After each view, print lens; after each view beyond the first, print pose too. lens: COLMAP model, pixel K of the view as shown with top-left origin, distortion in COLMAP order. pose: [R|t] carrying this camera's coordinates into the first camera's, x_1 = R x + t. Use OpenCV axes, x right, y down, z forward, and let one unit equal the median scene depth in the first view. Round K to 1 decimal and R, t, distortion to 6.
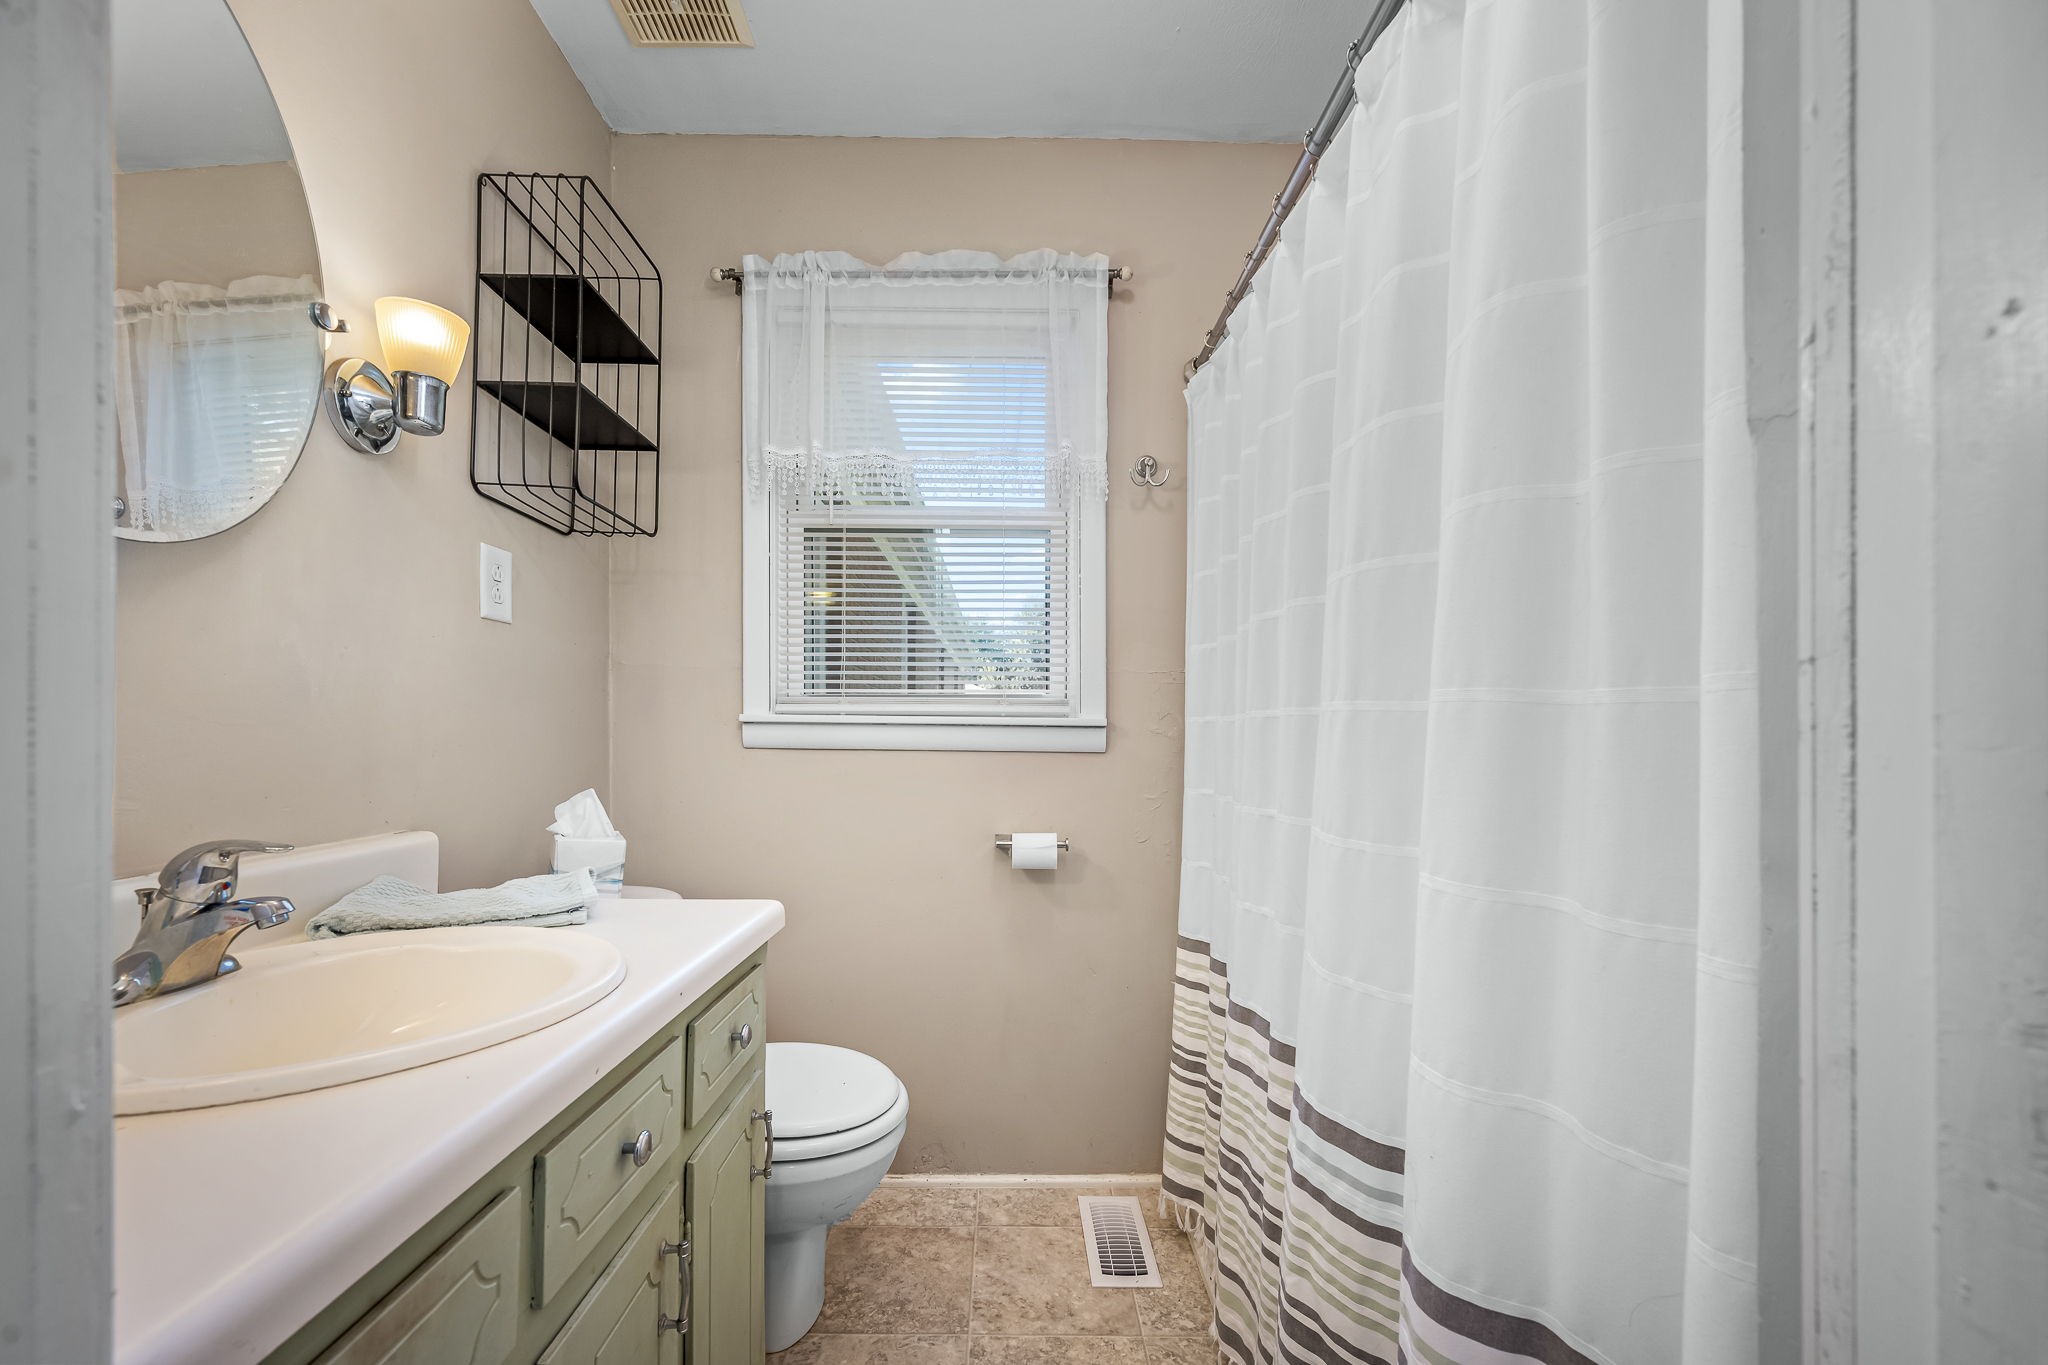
lens RADIAL K [[837.9, 0, 1010.7], [0, 837.9, 732.7], [0, 0, 1]] dist [-0.001466, -0.000840]
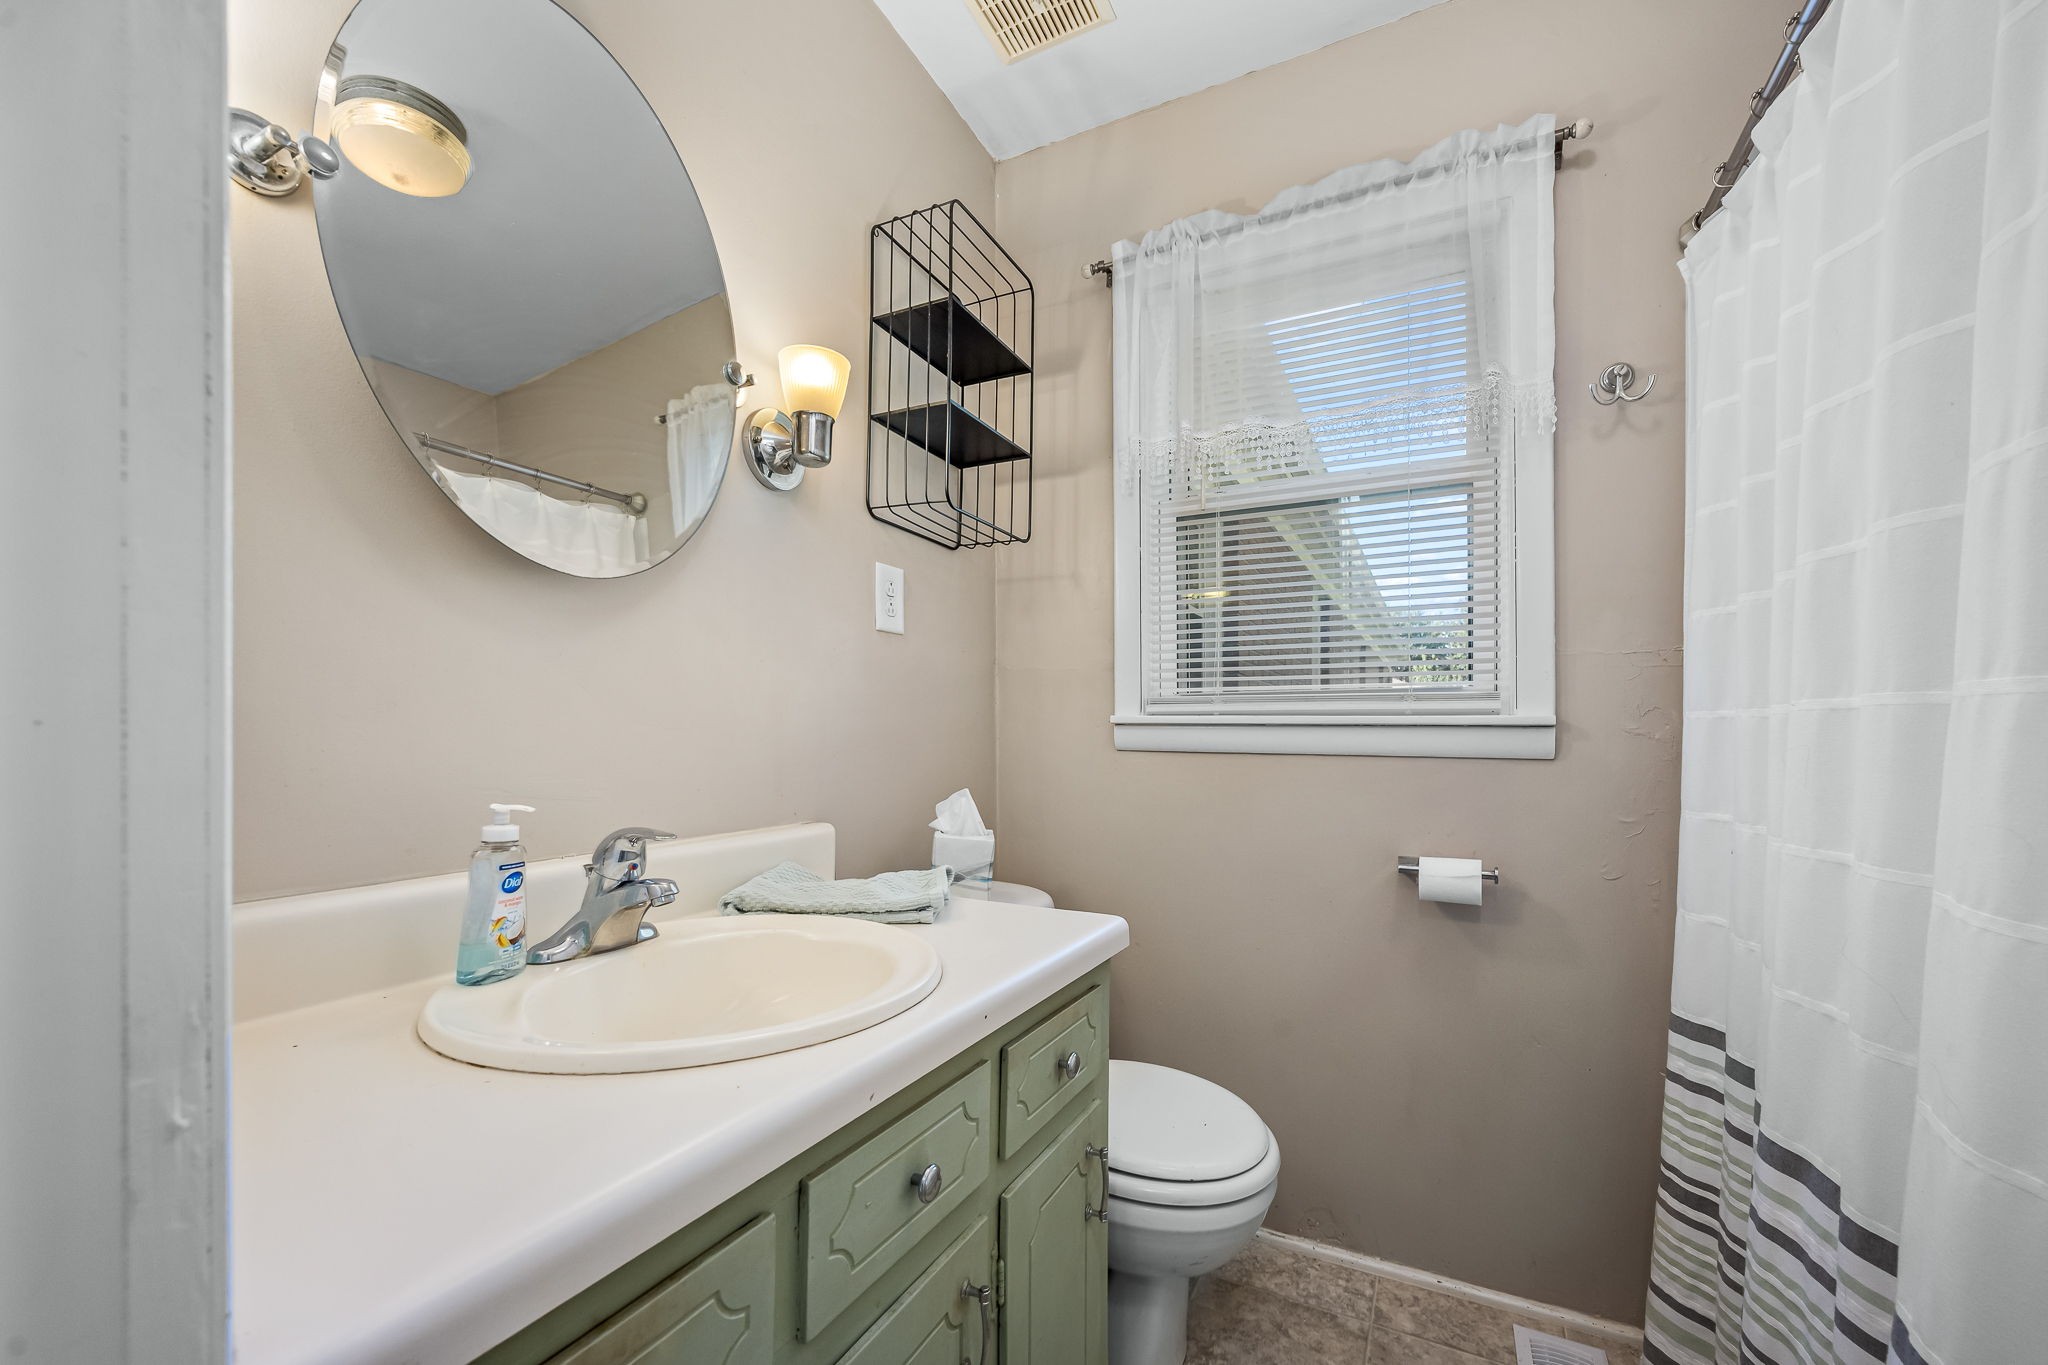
lens RADIAL K [[837.9, 0, 1010.7], [0, 837.9, 732.7], [0, 0, 1]] dist [-0.001466, -0.000840]
pose [[0.886136, -0.002612, -0.463417, 0.032195], [0.001566, 0.999995, -0.002643, 0.000193], [0.463422, 0.001617, 0.886136, 0.101393]]
